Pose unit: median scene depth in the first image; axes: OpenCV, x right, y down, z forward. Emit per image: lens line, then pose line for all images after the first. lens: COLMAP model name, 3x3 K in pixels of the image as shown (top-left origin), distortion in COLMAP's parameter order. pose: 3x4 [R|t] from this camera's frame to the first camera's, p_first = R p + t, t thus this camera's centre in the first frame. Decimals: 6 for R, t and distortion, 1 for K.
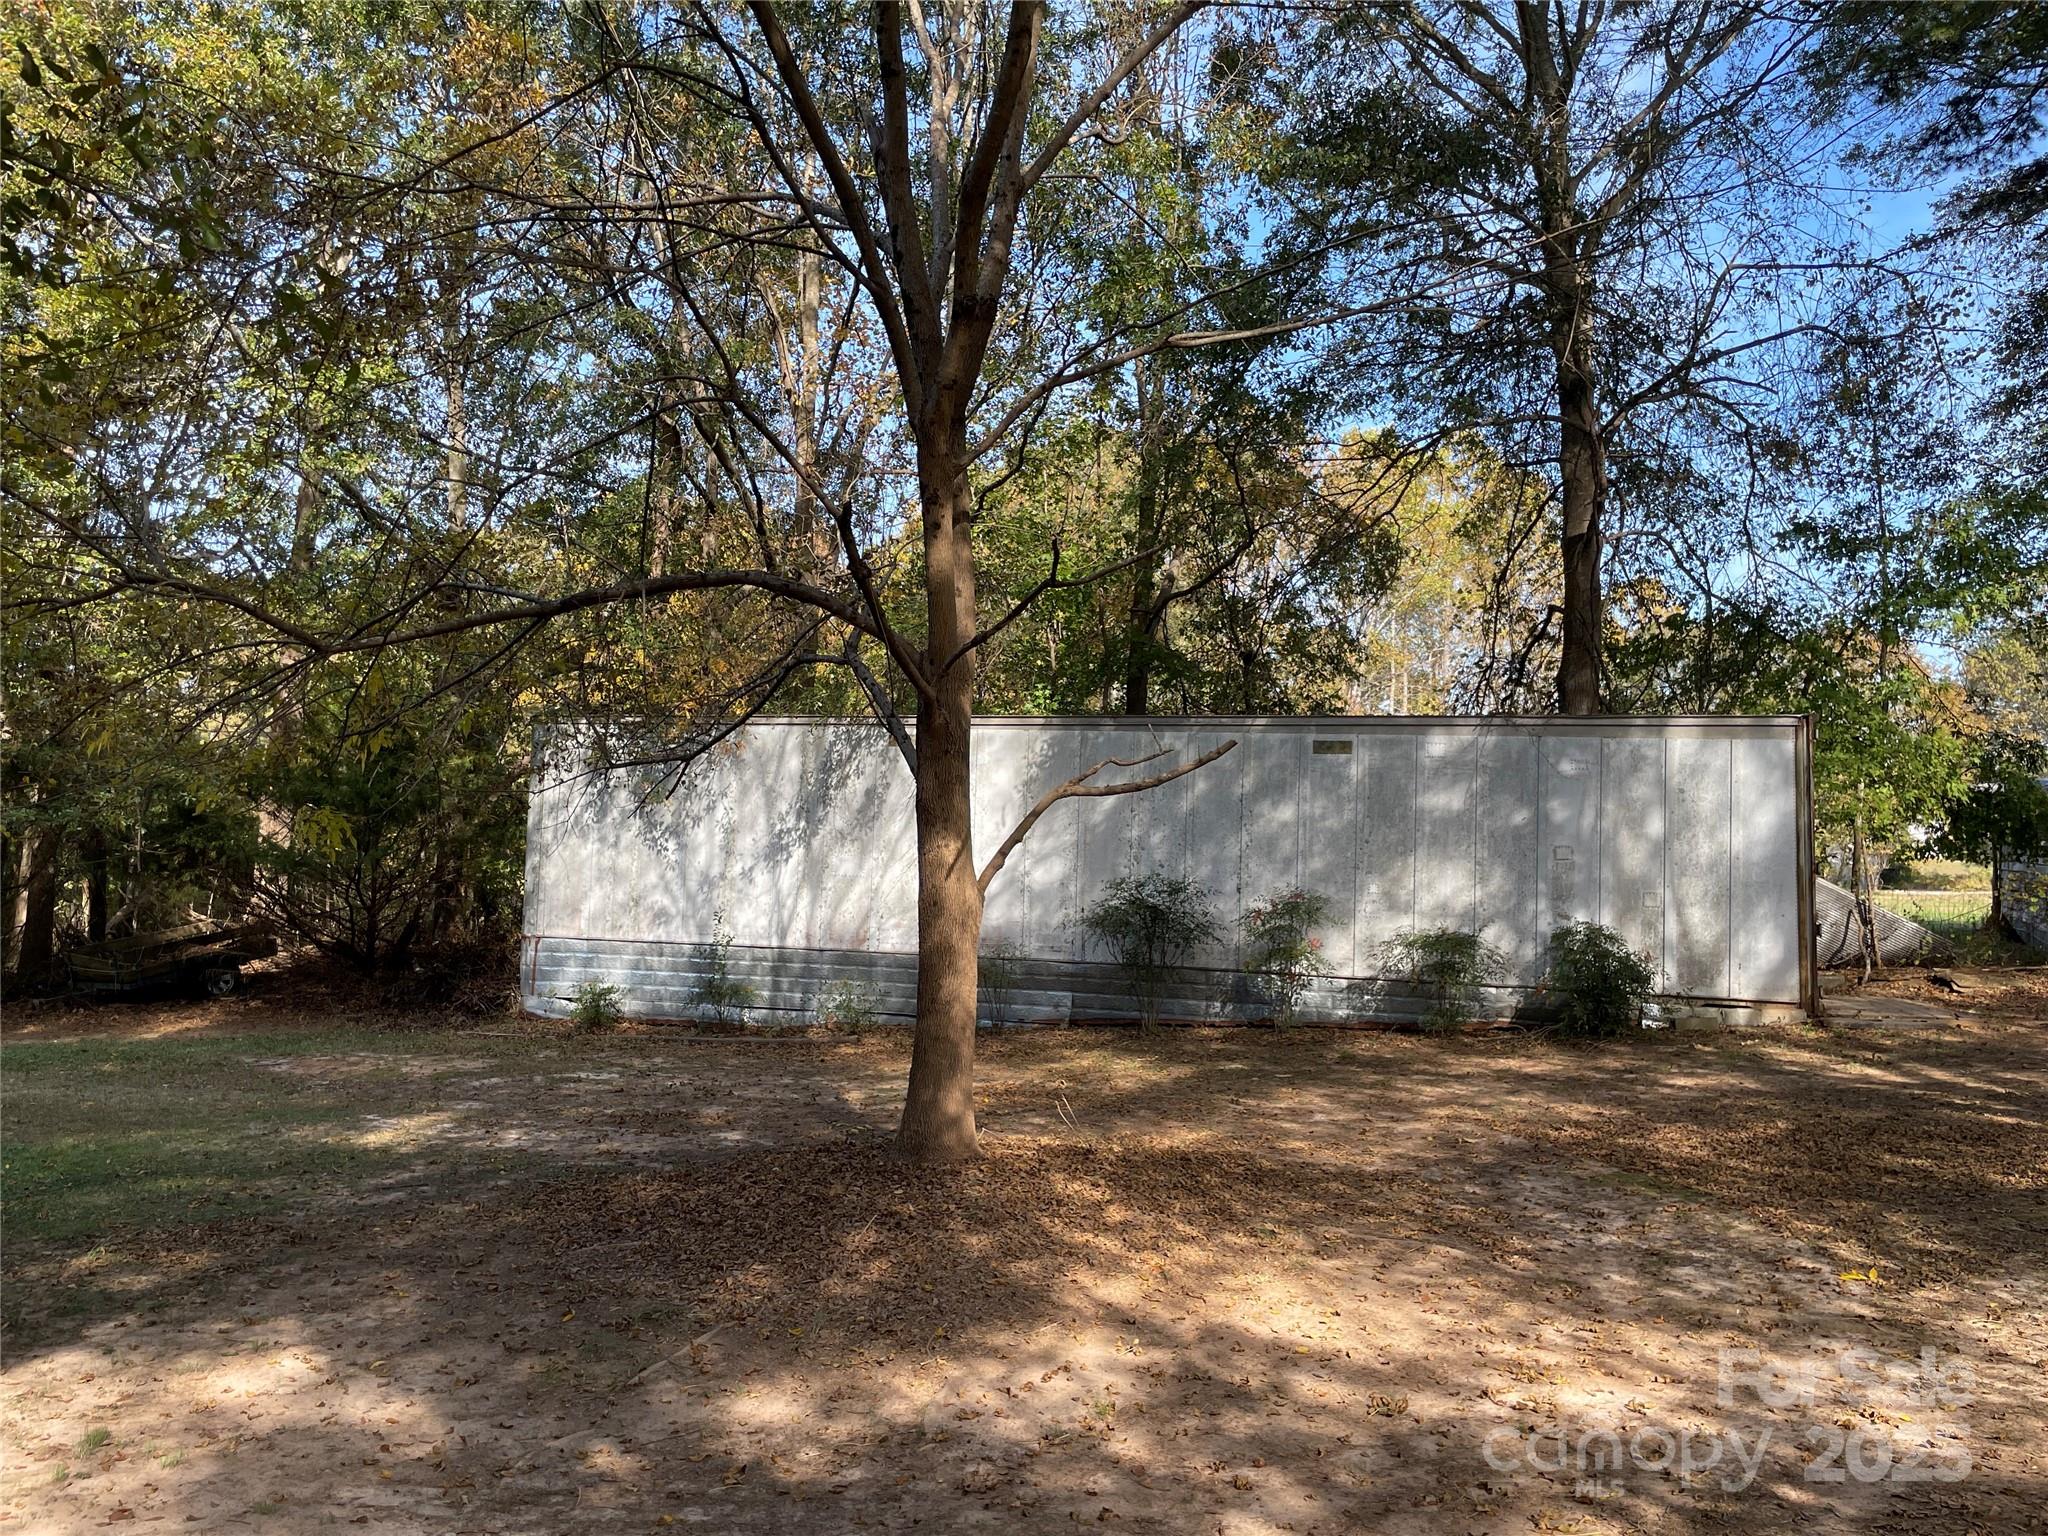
lens RADIAL K [[1544.6, 0, 1027.0], [0, 1544.6, 769.5], [0, 0, 1]] dist [0.075395, 0.002963]
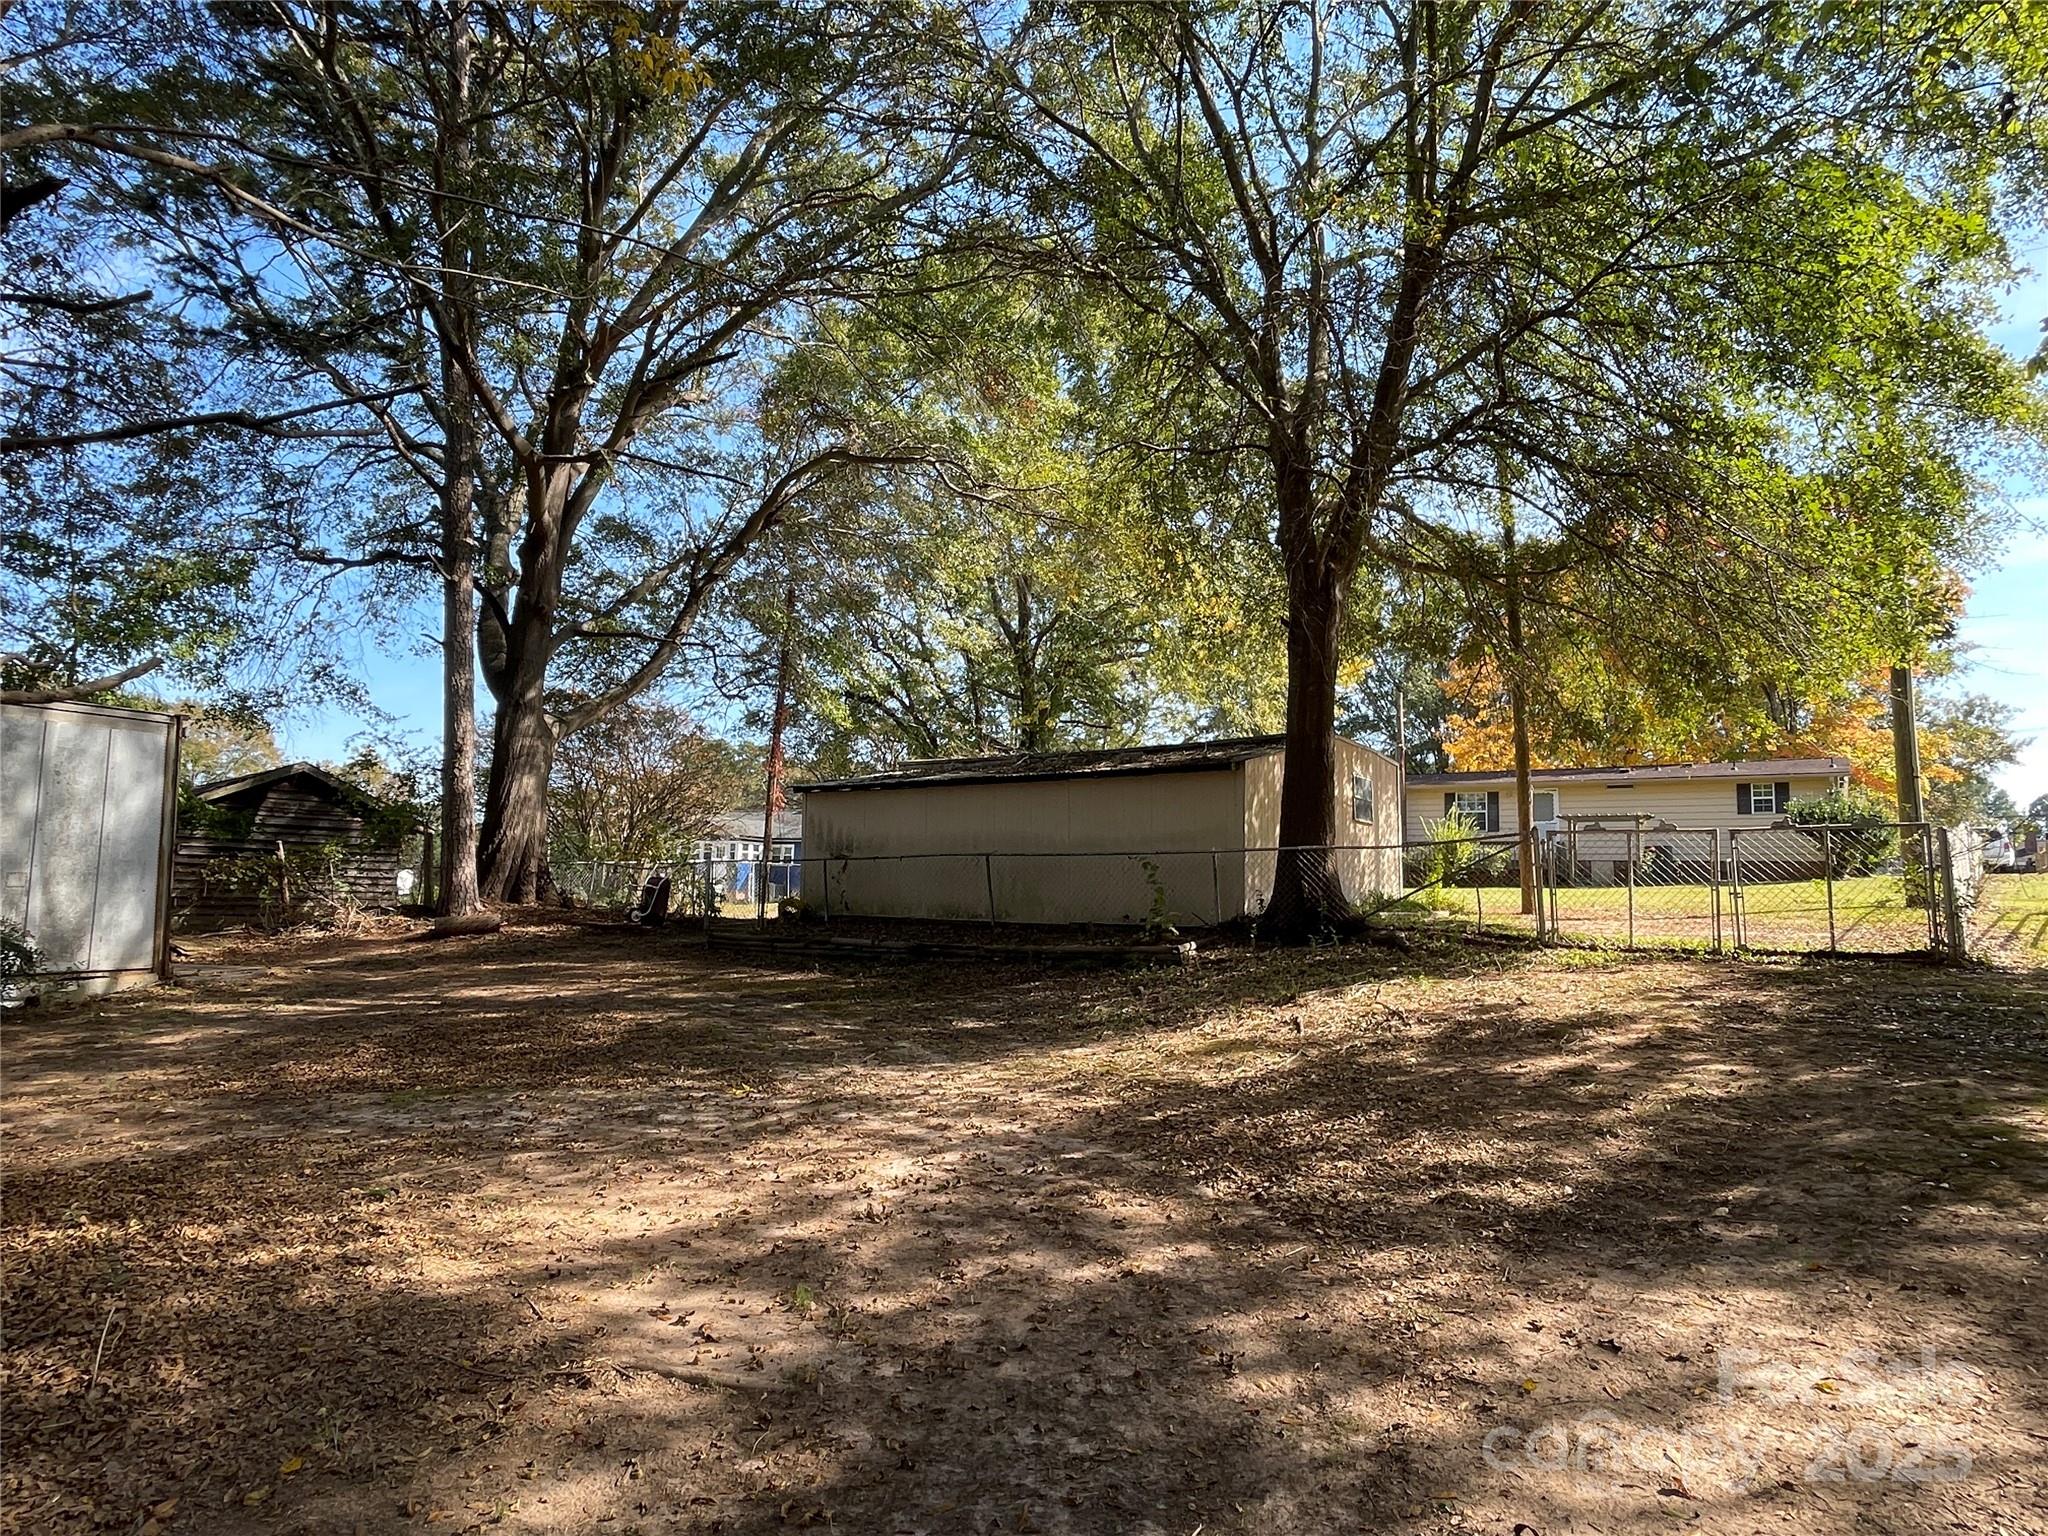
lens RADIAL K [[1157.8, 0, 1026.6], [0, 1157.8, 769.4], [0, 0, 1]] dist [-0.005131, -0.000996]
pose [[0.124609, 0.088150, 0.988282, -0.625914], [-0.048350, 0.995402, -0.082689, 0.113277], [-0.991027, -0.037480, 0.128298, 0.700242]]
